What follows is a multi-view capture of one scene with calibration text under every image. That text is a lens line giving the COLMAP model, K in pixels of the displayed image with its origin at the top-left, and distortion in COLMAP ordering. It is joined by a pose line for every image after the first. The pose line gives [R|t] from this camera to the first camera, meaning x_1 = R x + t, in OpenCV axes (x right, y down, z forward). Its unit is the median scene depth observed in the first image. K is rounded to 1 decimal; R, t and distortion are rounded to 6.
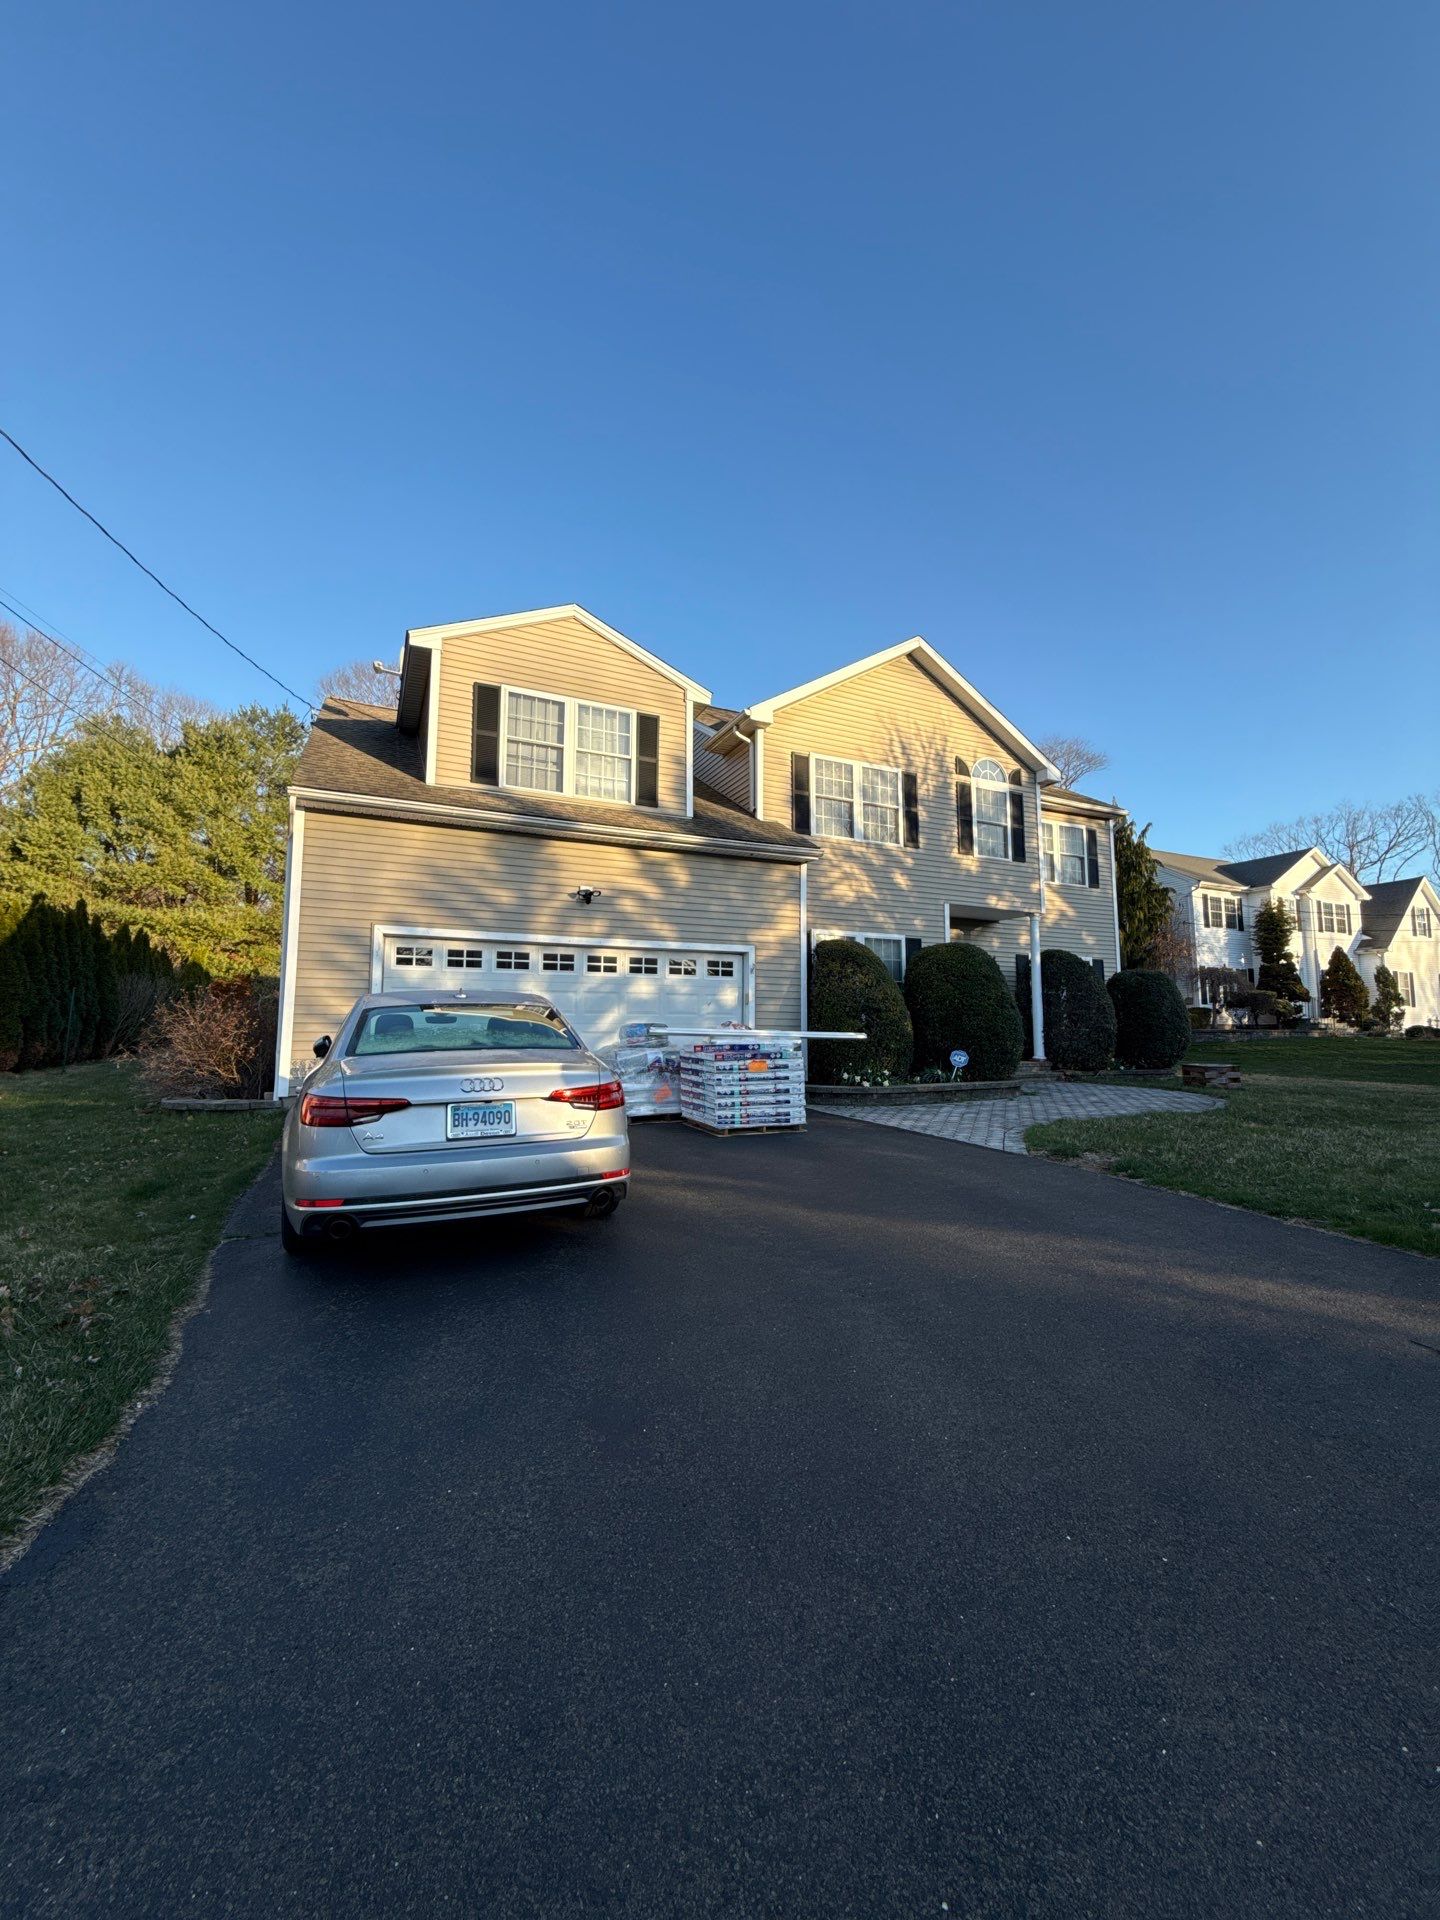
lens RADIAL K [[760.6, 0, 720.0], [0, 760.6, 960.0], [0, 0, 1]] dist [0.001007, 0.000018]
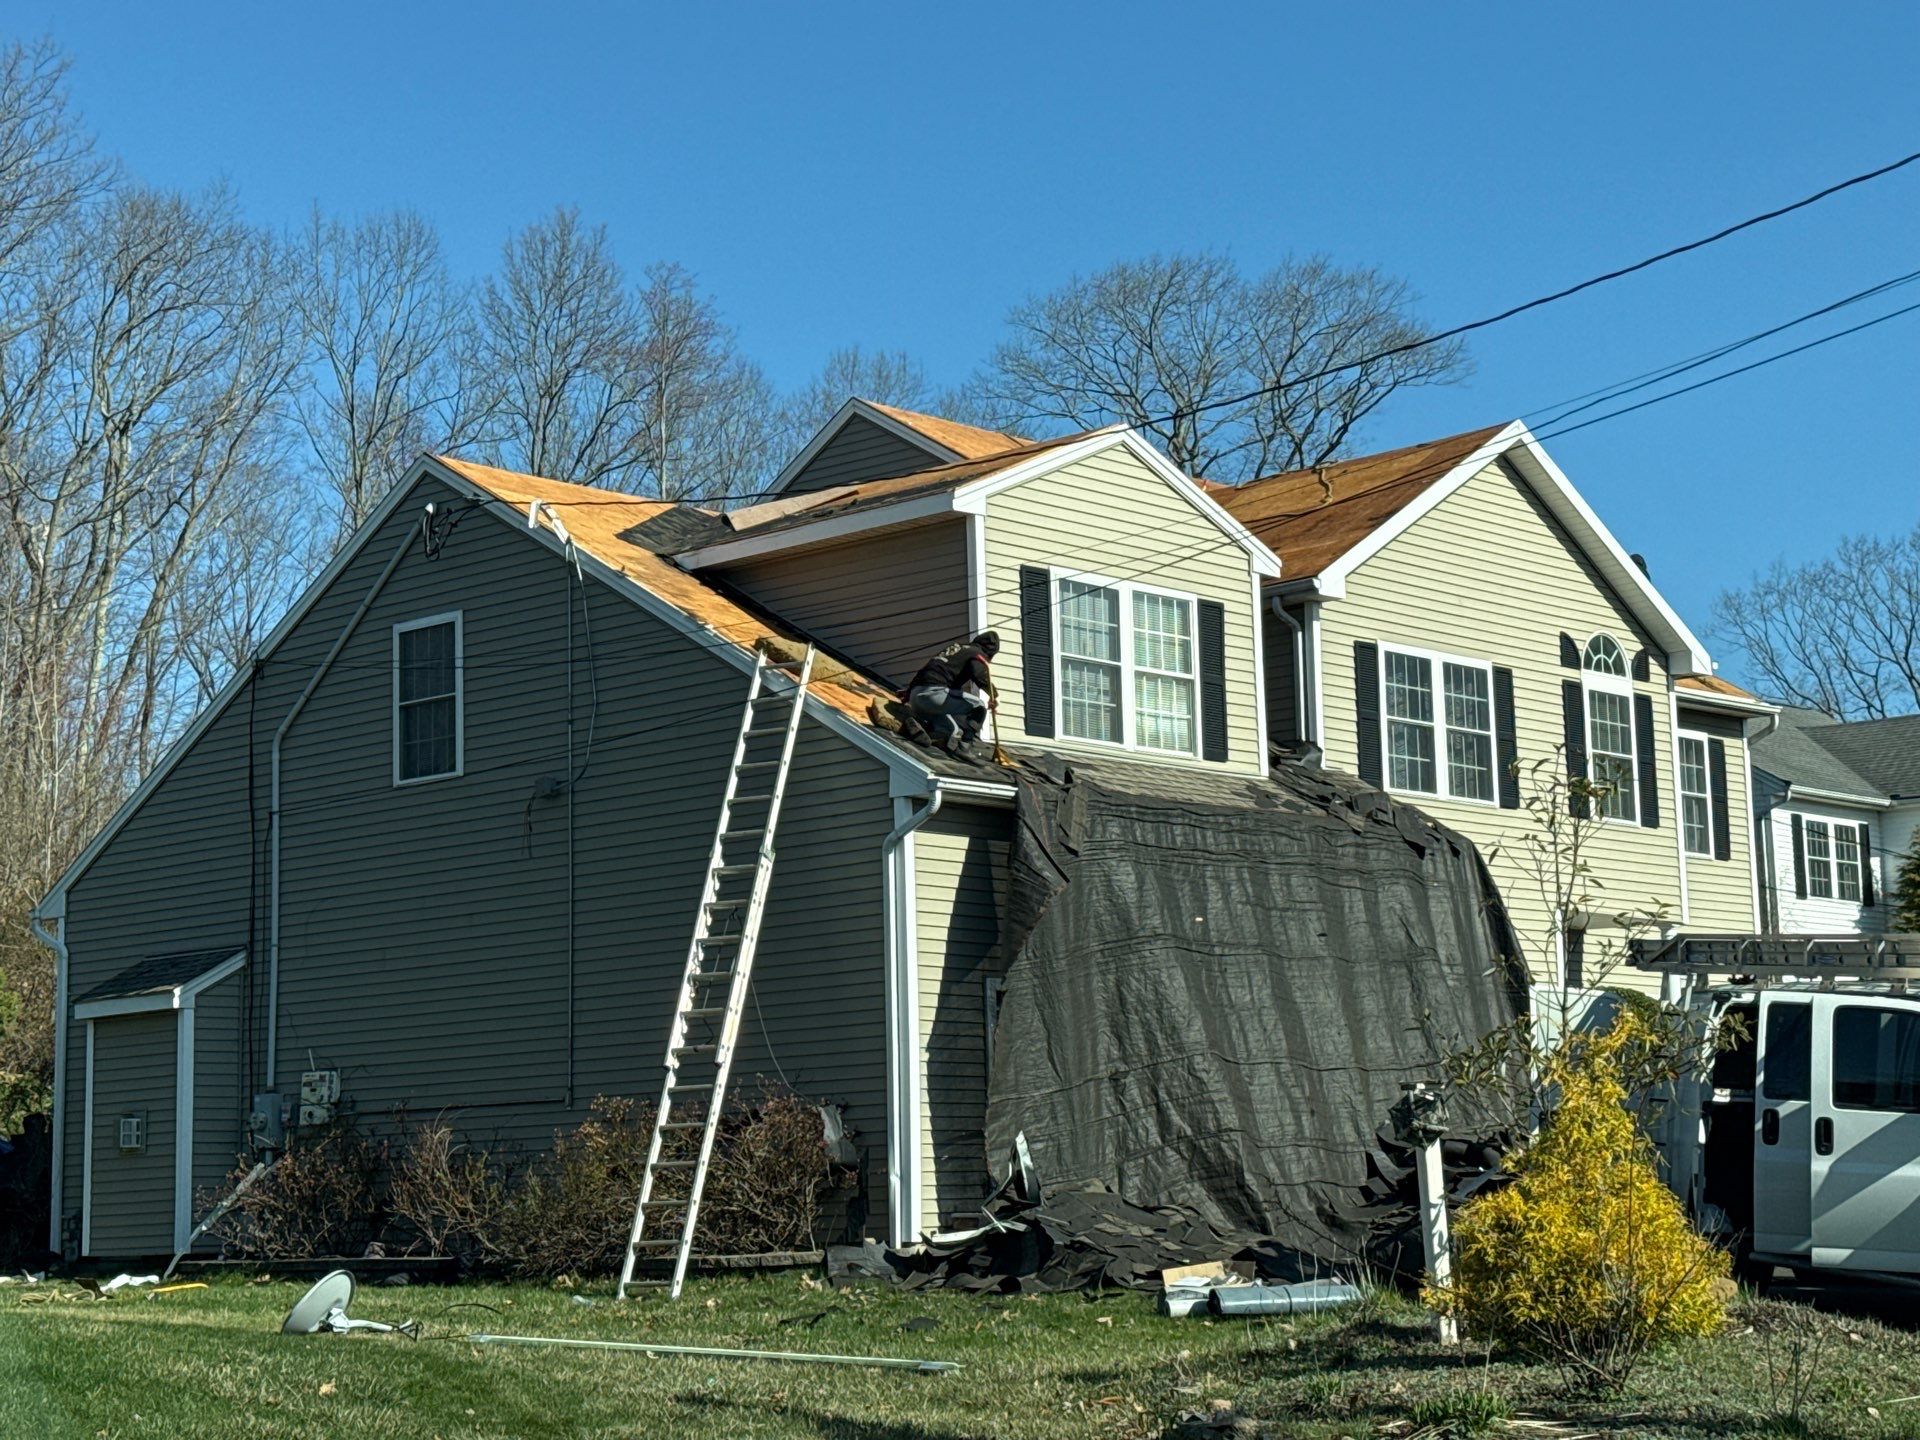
lens RADIAL K [[3263.7, 0, 928.5], [0, 3263.7, 718.3], [0, 0, 1]] dist [0.165548, -0.062696]
pose [[0.927315, 0.035218, 0.372621, -1.193547], [-0.014776, 0.998232, -0.057576, -0.081565], [-0.373990, 0.047885, 0.926196, -1.212665]]
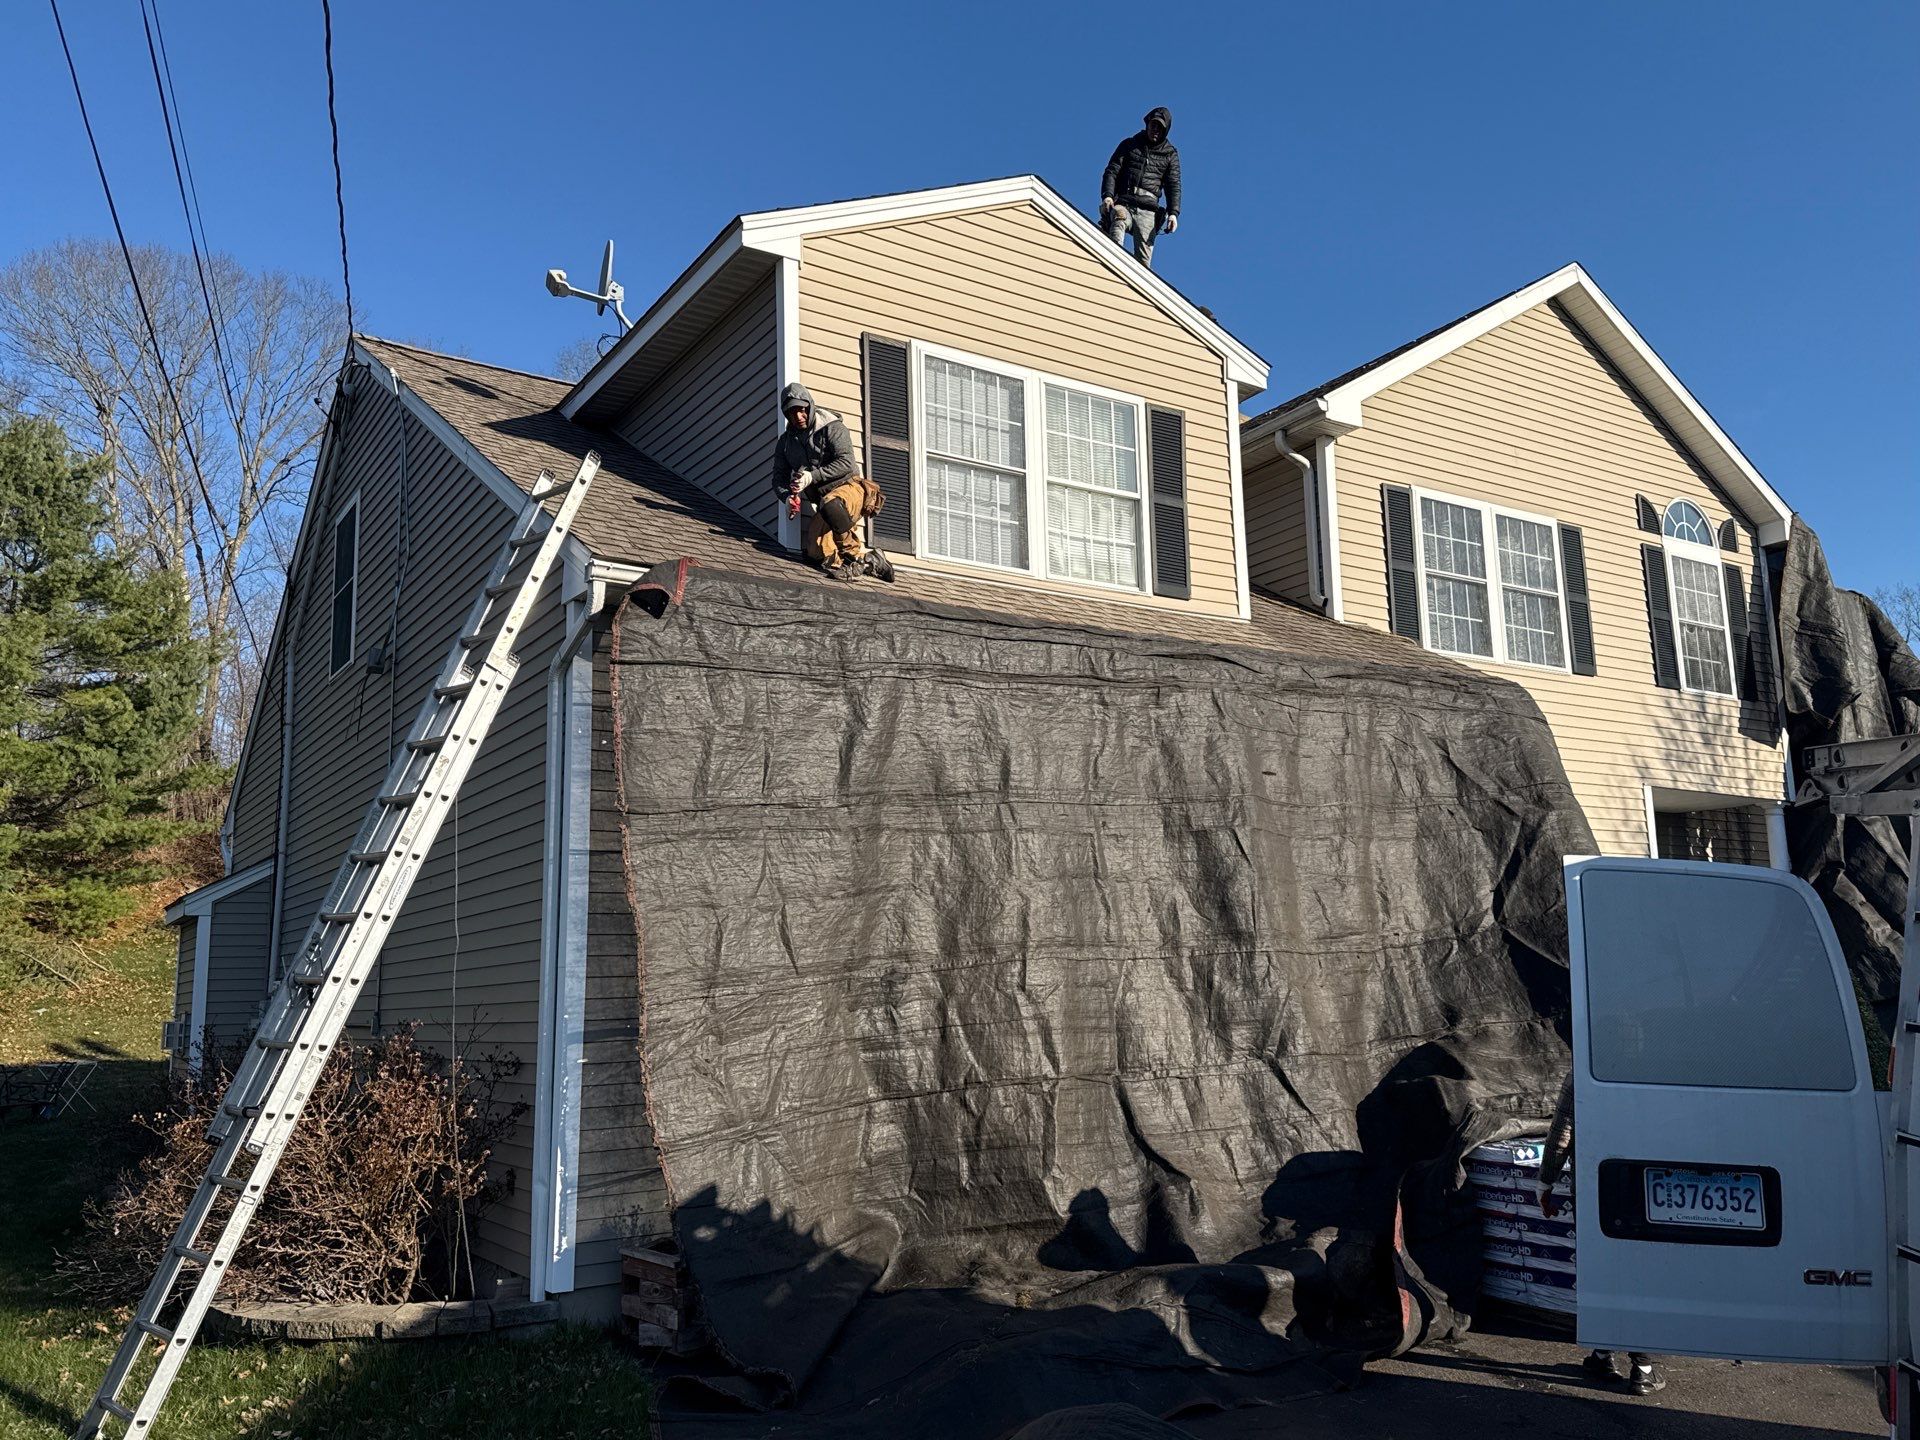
lens RADIAL K [[1494.6, 0, 960.0], [0, 1494.6, 720.0], [0, 0, 1]] dist [0.116043, -0.201220]
pose [[0.990168, 0.002102, 0.139865, -0.344919], [0.009854, 0.996355, -0.084731, -0.044072], [-0.139533, 0.085277, 0.986539, 0.088744]]
